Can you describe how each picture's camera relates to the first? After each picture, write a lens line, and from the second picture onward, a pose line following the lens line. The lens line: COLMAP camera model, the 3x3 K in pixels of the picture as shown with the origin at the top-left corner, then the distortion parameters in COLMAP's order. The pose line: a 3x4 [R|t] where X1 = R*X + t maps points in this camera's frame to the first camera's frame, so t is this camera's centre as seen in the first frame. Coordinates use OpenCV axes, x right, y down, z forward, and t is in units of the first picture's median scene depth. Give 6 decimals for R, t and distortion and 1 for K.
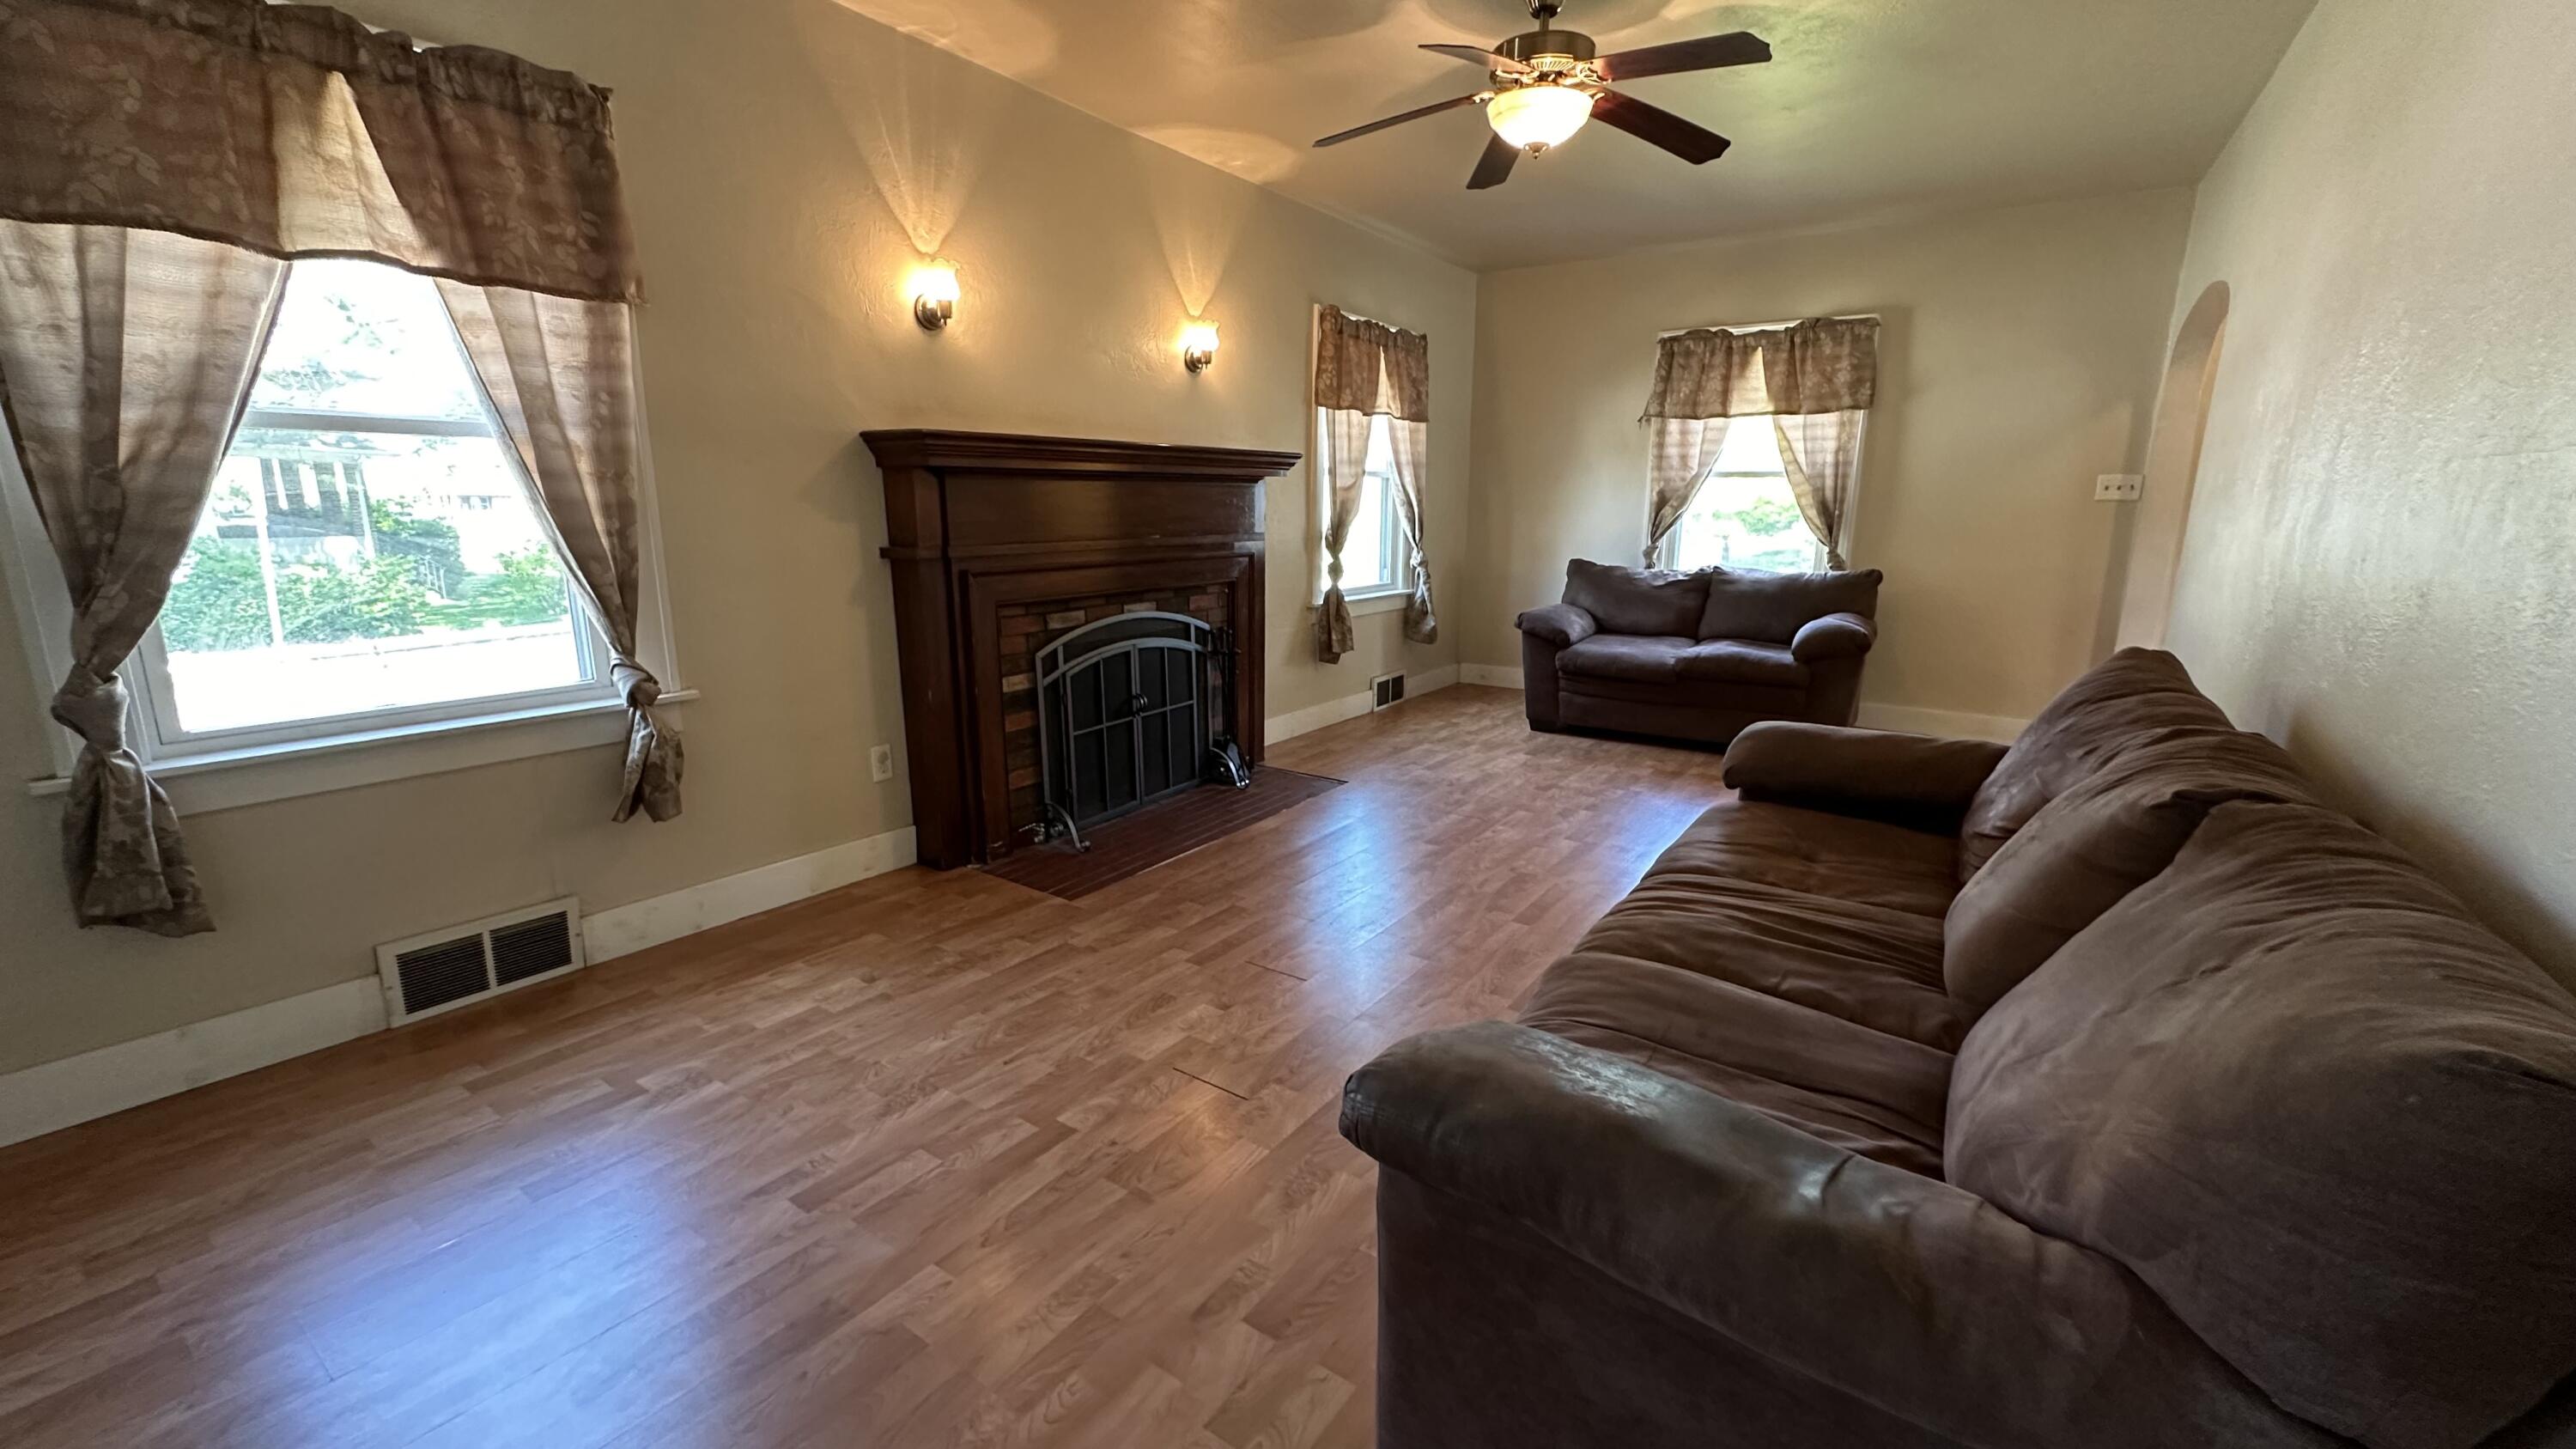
lens RADIAL K [[1022.6, 0, 1281.8], [0, 1022.6, 727.3], [0, 0, 1]] dist [0.001601, 0.000167]
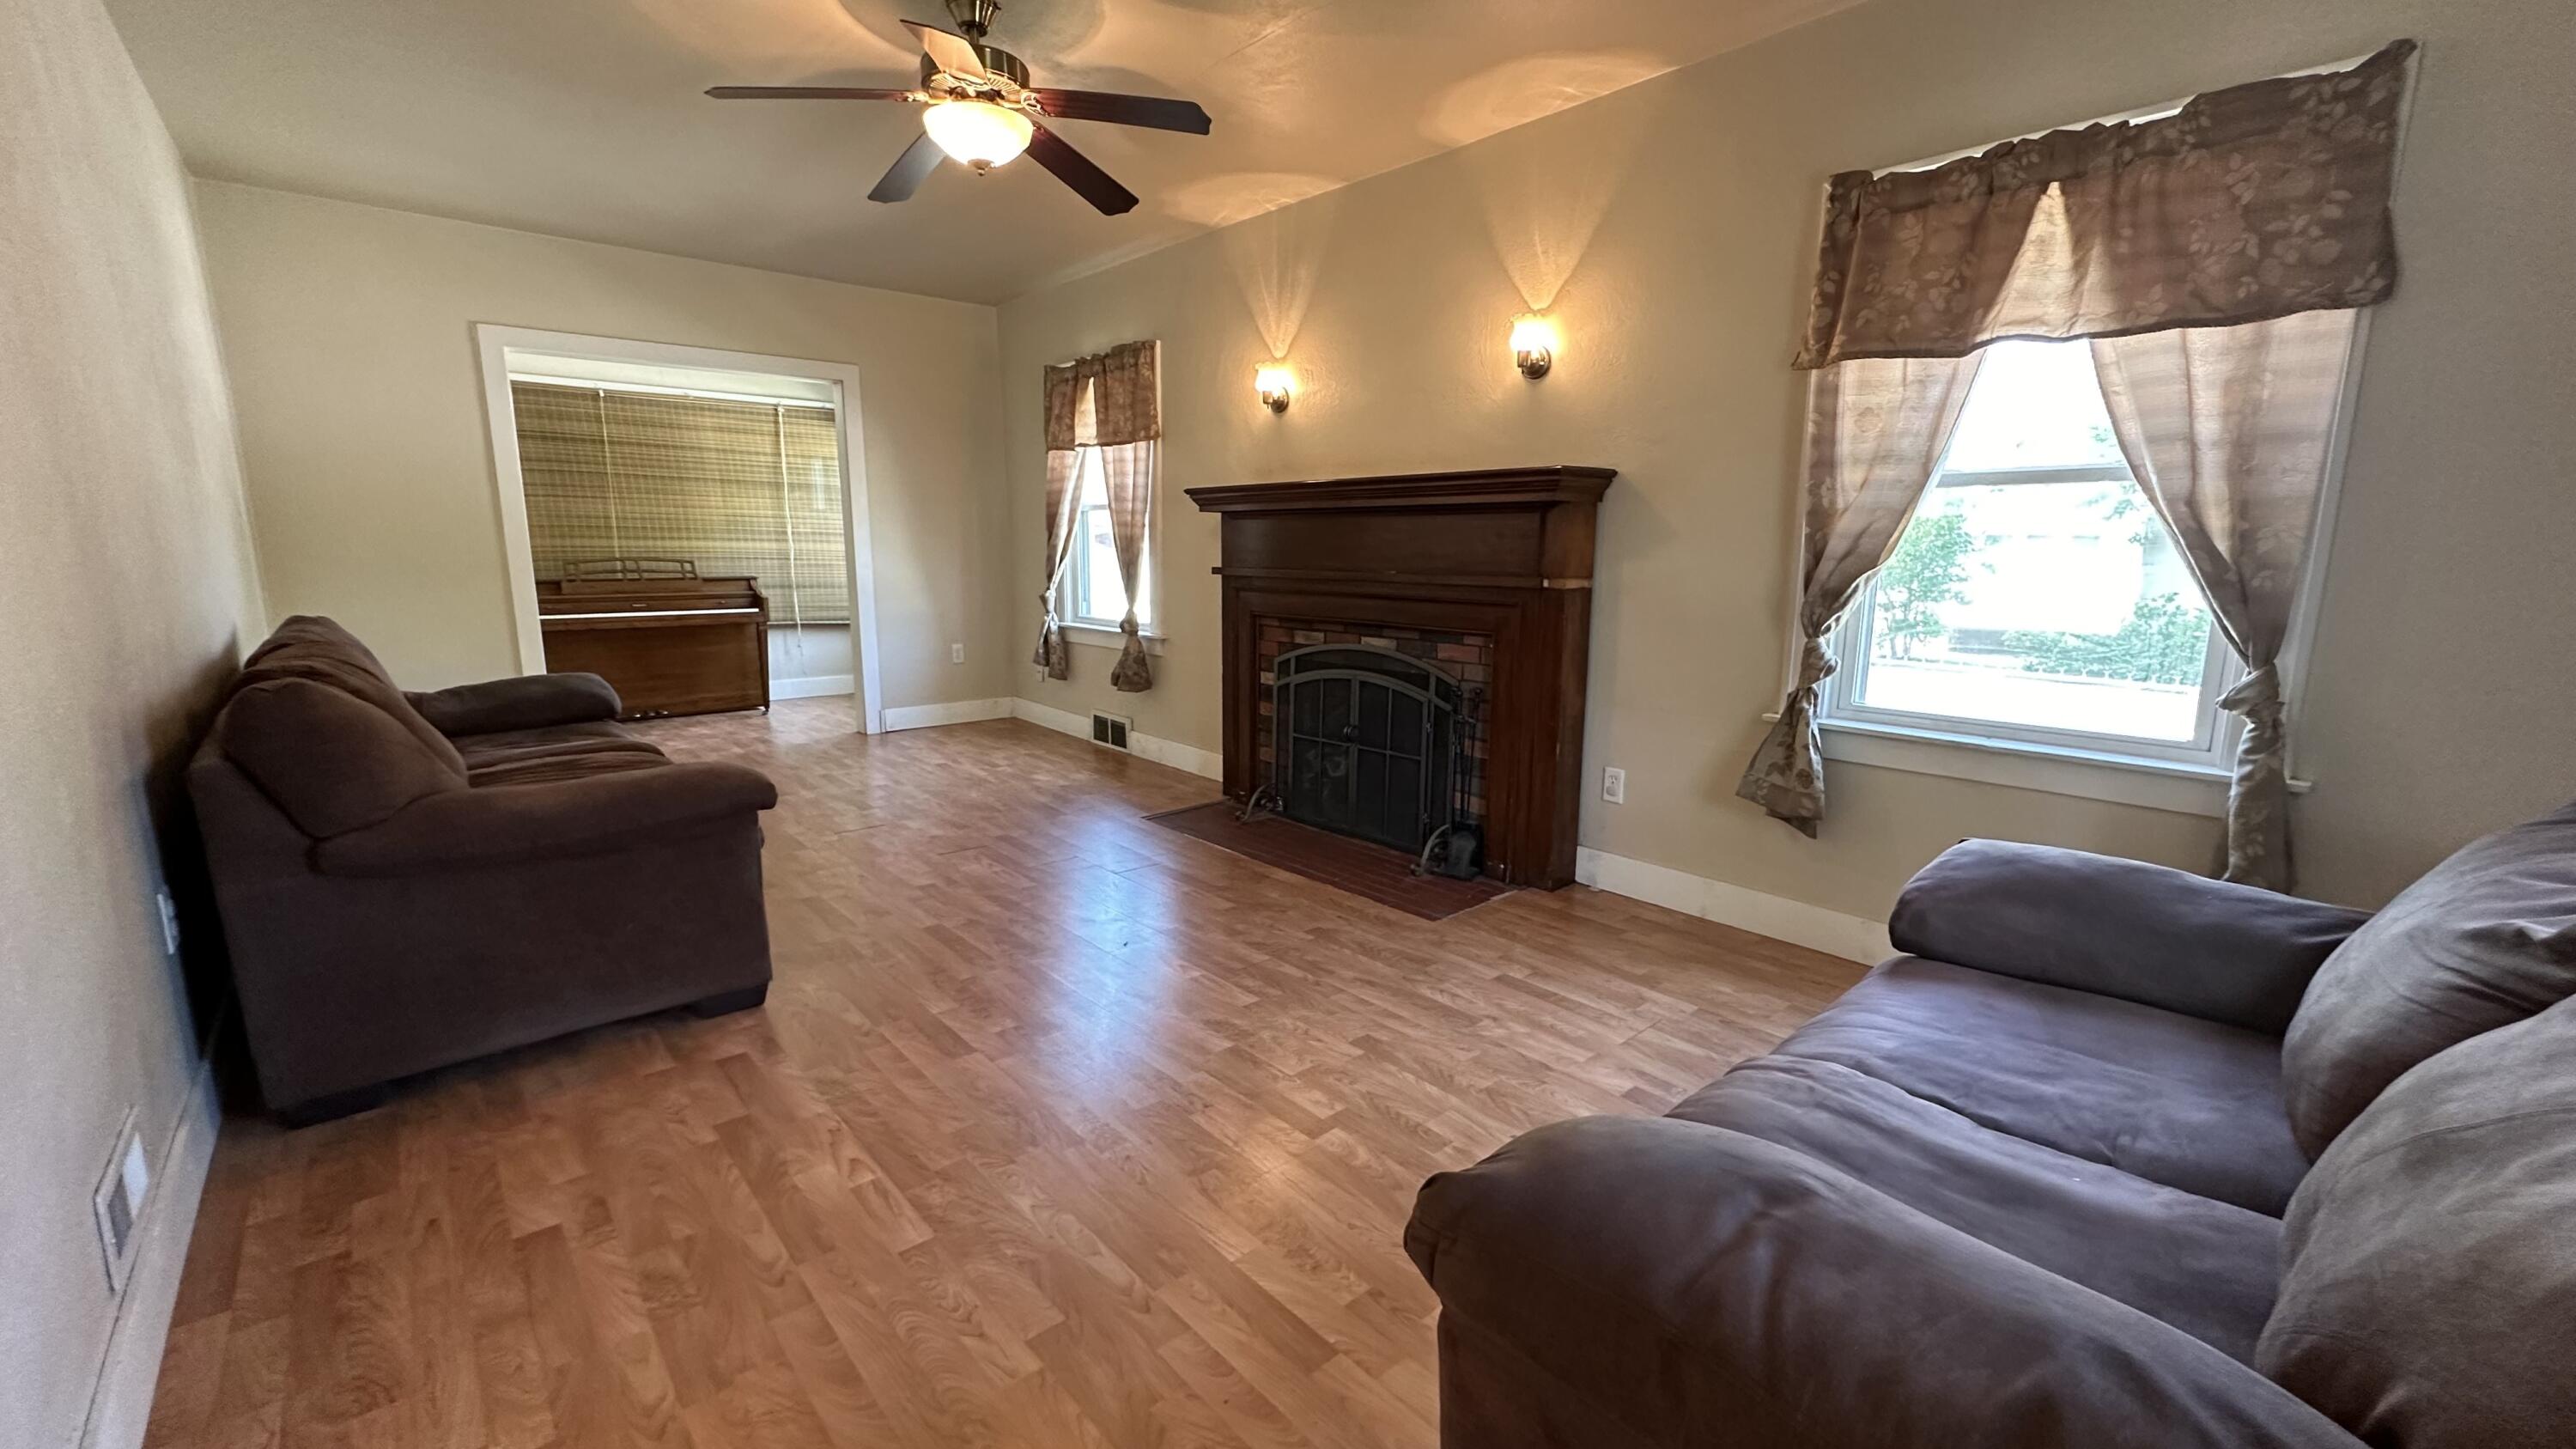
lens RADIAL K [[1022.6, 0, 1278.2], [0, 1022.6, 721.3], [0, 0, 1]] dist [0.001601, 0.000167]
pose [[-0.236628, 0.163891, -0.957678, 0.864745], [-0.217812, 0.951635, 0.216675, -0.242978], [0.946871, 0.259865, -0.189486, 1.140114]]
